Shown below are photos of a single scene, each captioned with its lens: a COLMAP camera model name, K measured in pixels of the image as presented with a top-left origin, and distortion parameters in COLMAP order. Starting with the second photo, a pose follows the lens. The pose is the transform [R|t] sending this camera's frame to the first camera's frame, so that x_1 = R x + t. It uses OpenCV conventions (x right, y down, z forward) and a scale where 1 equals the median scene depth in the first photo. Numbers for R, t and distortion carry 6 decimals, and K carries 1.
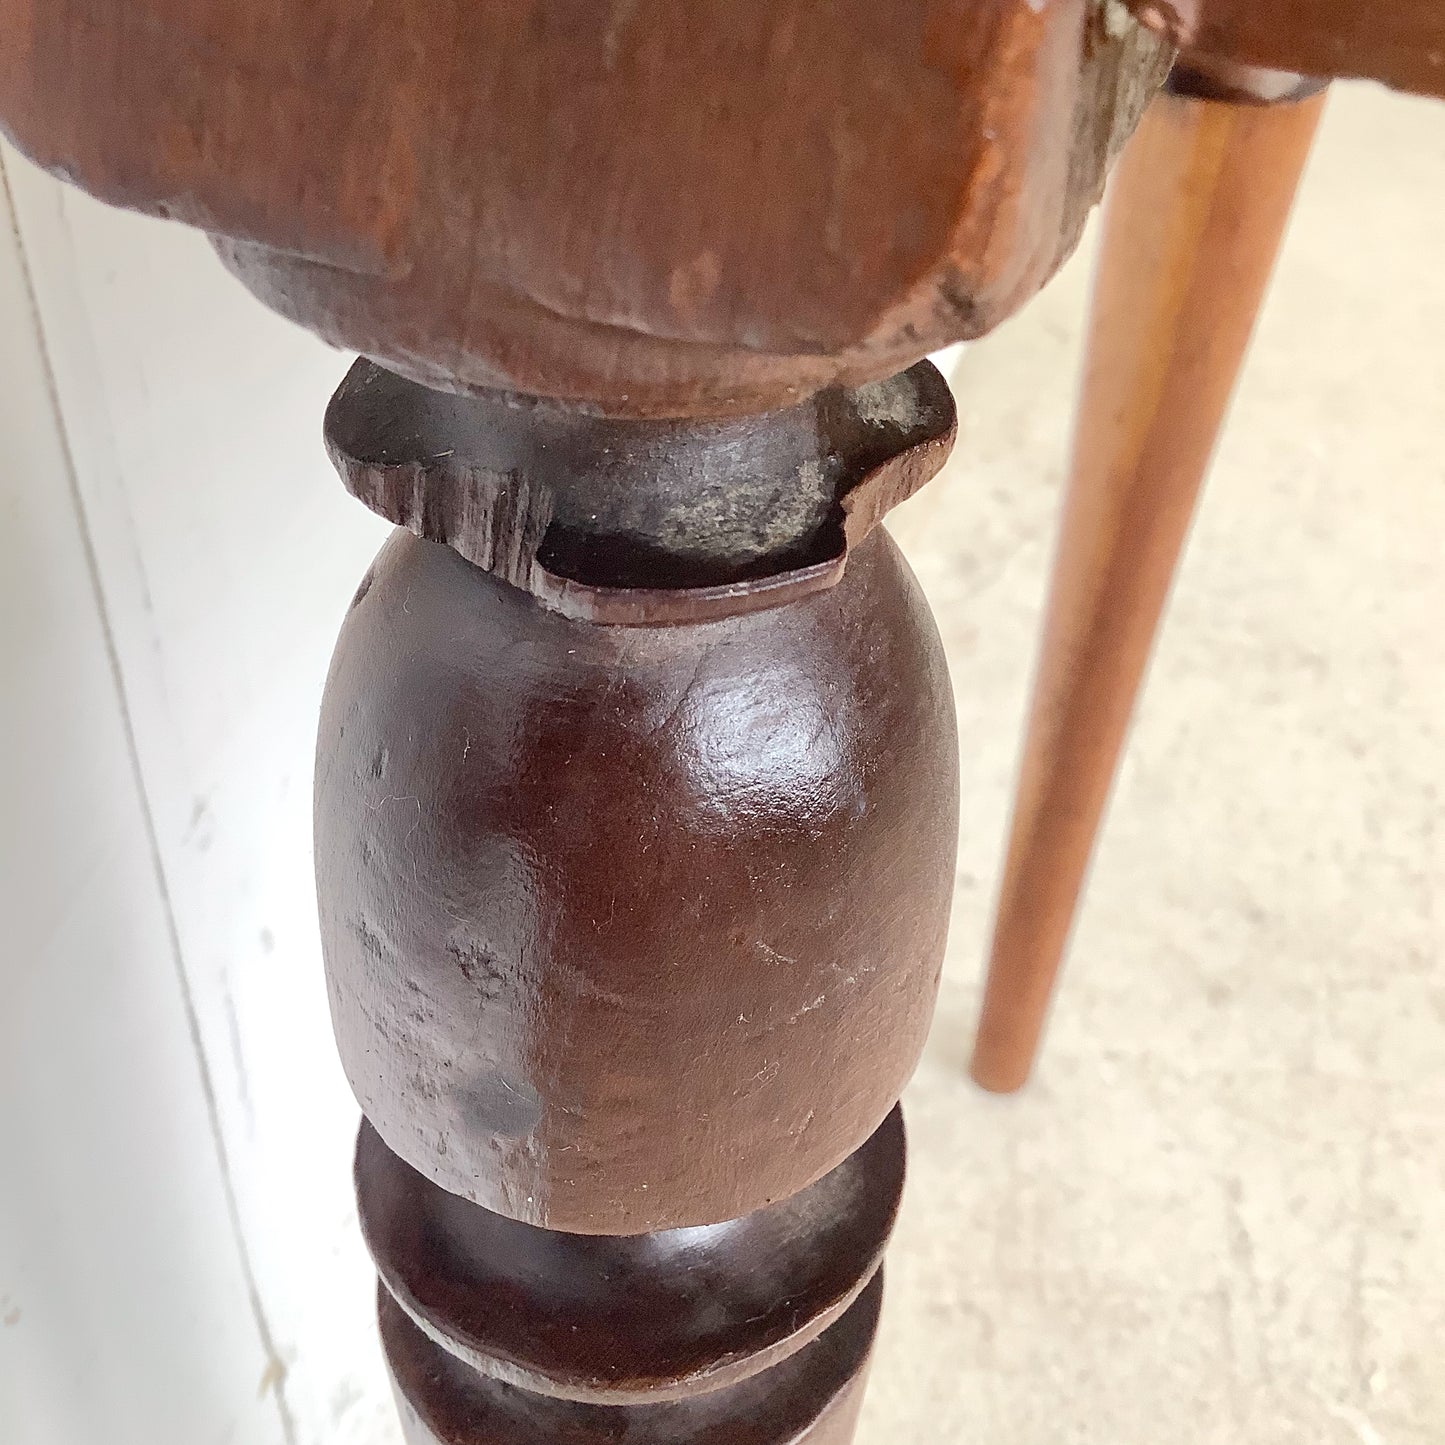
lens RADIAL K [[1781.2, 0, 722.5], [0, 1781.2, 722.5], [0, 0, 1]] dist [0.173194, -0.424618]
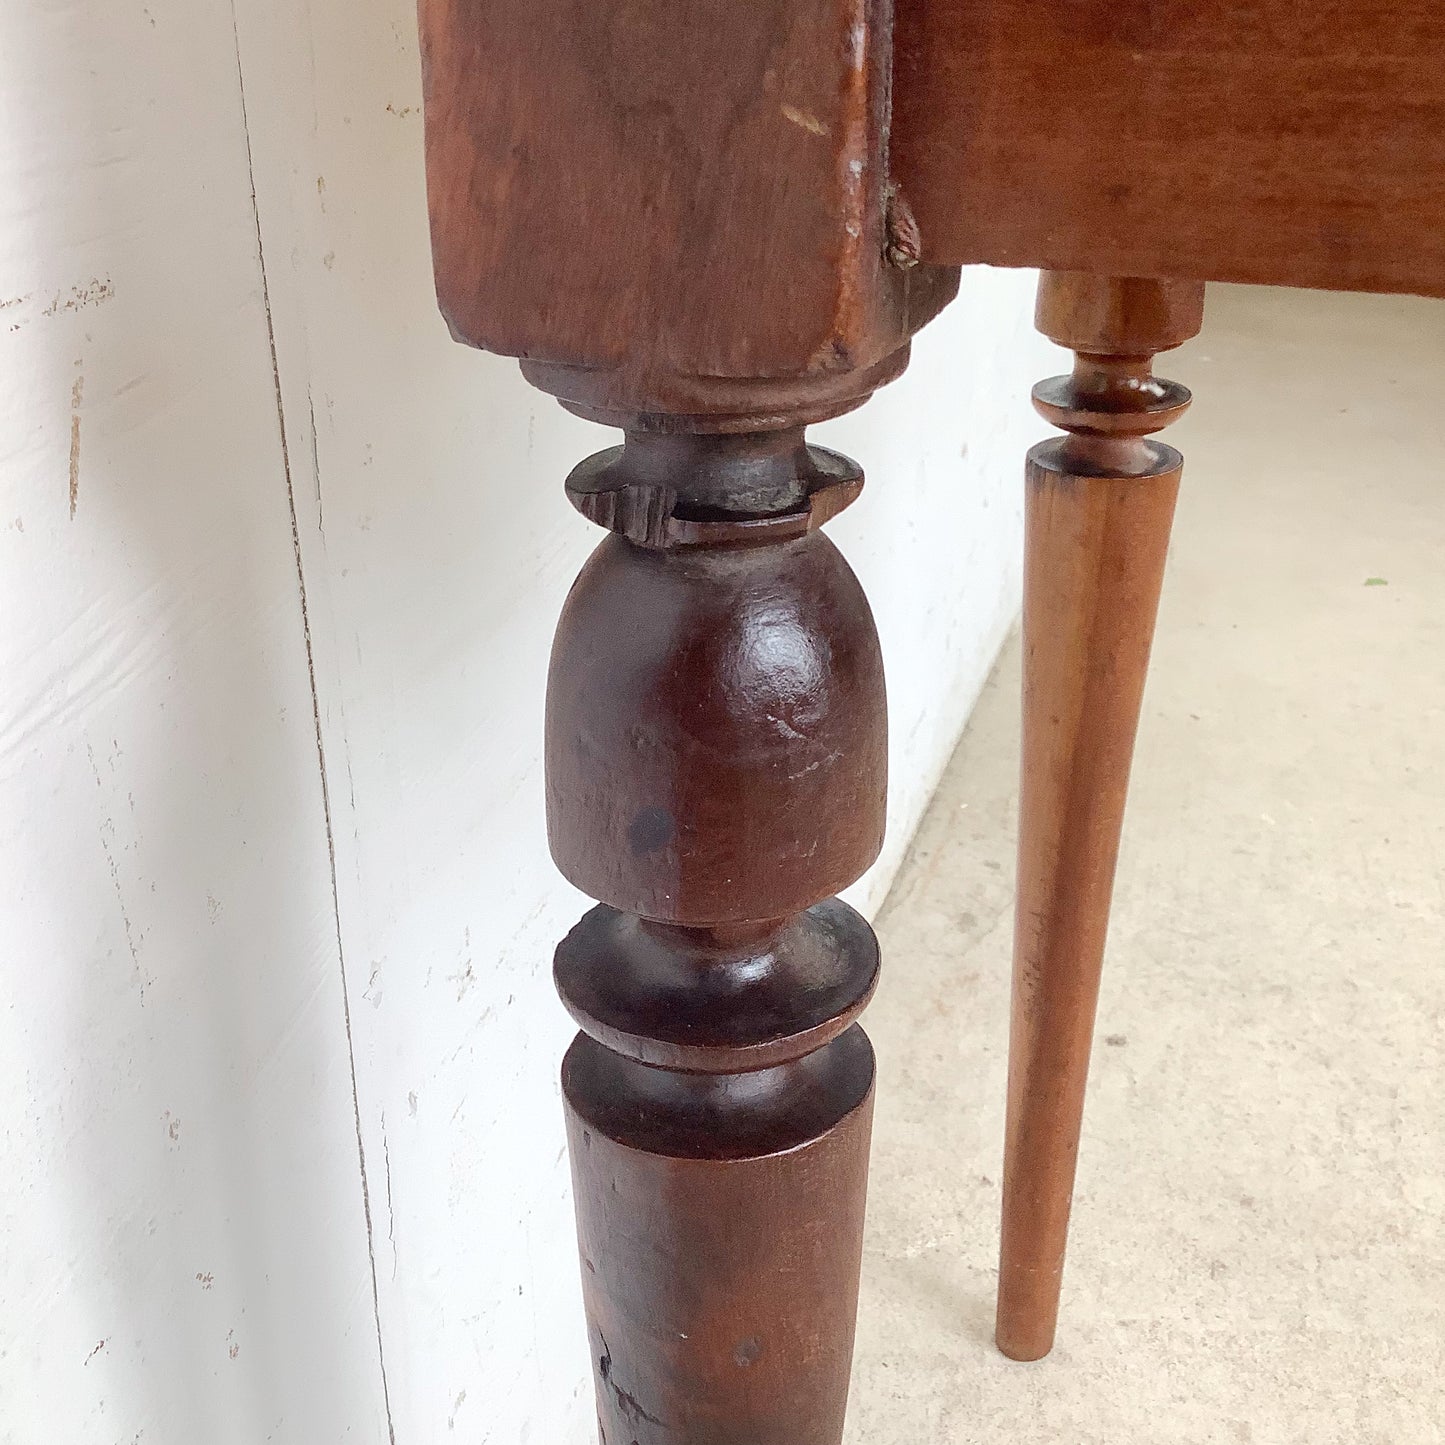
lens RADIAL K [[1770.0, 0, 719.8], [0, 1770.0, 750.0], [0, 0, 1]] dist [0.136410, -0.284416]
pose [[0.998930, -0.045351, -0.009120, -0.006577], [0.041595, 0.966866, -0.251871, 0.130932], [0.020241, 0.251222, 0.967718, -0.184693]]
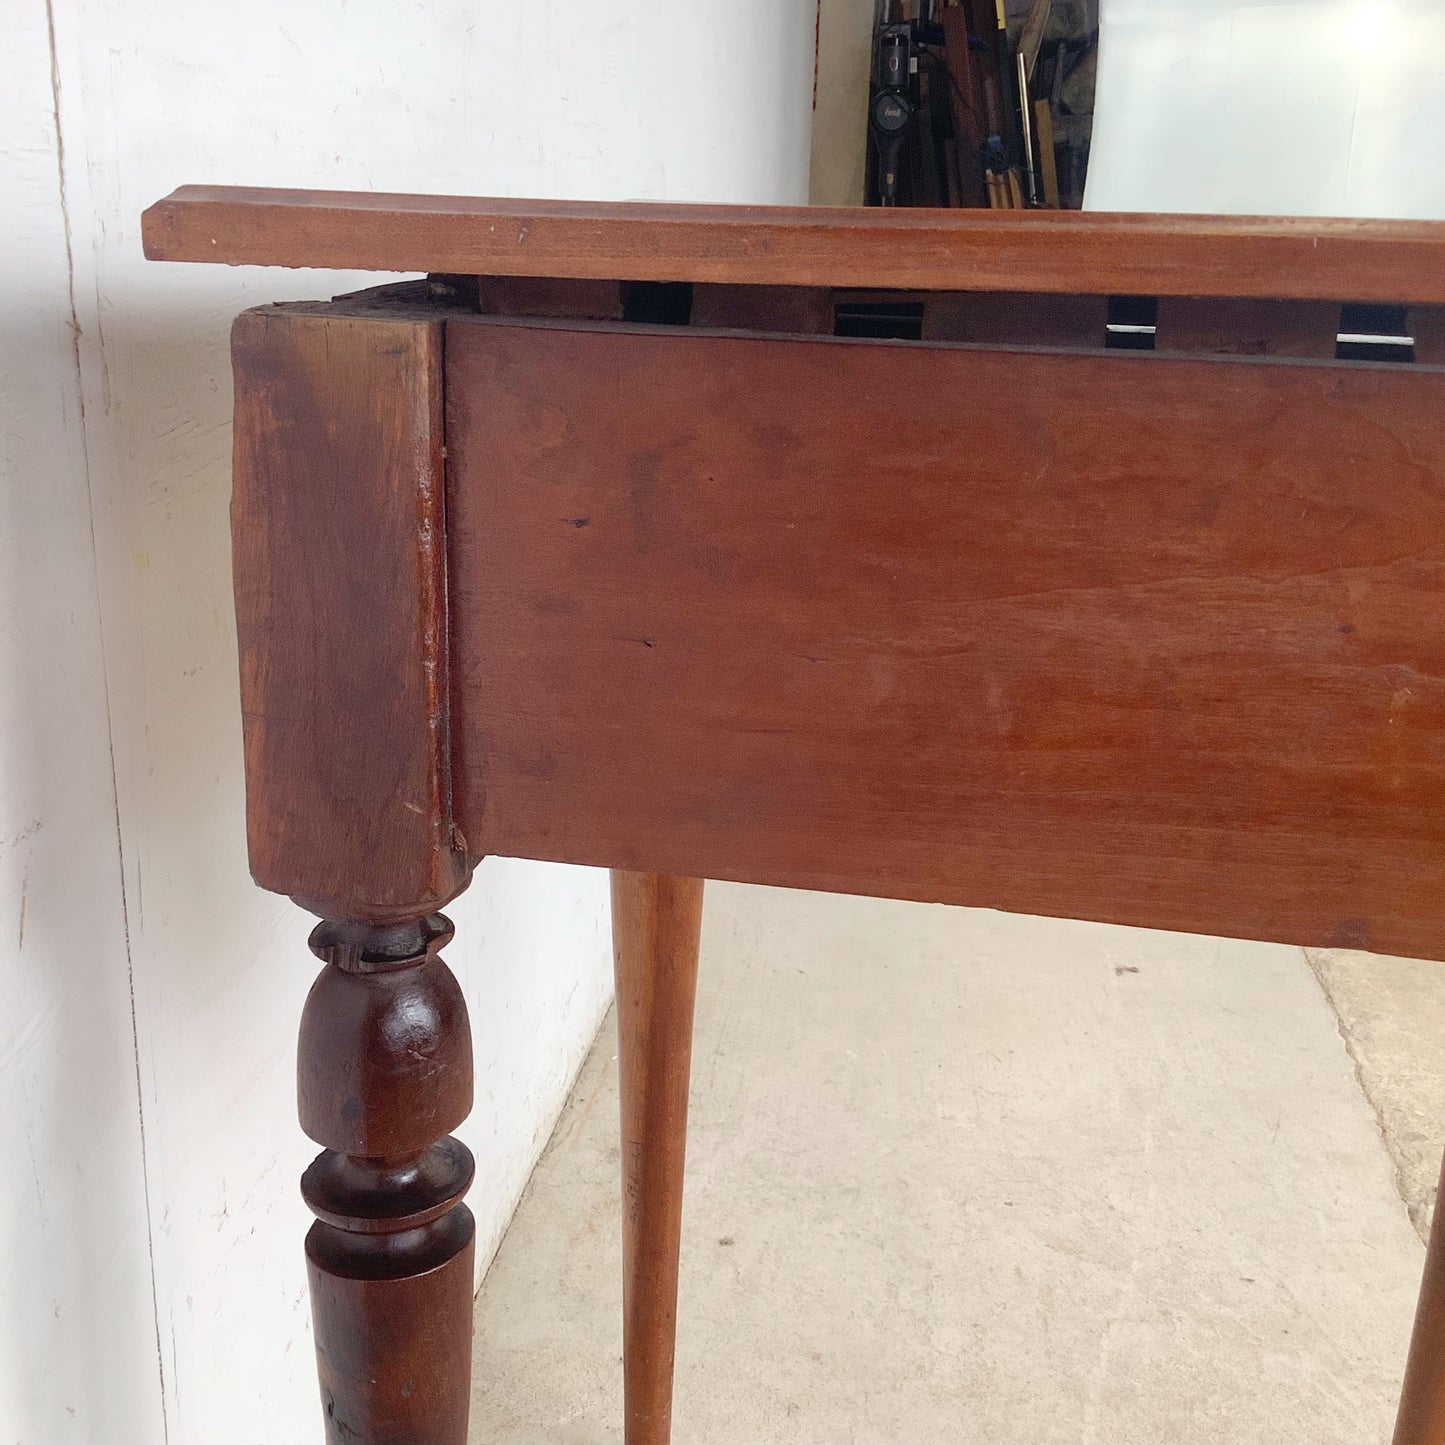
lens RADIAL K [[1745.9, 0, 728.4], [0, 1745.9, 716.4], [0, 0, 1]] dist [0.164222, -0.375819]
pose [[0.982547, -0.070289, 0.172226, 0.017017], [0.132483, 0.914344, -0.382653, 0.219233], [-0.130578, 0.398791, 0.907698, -0.644238]]
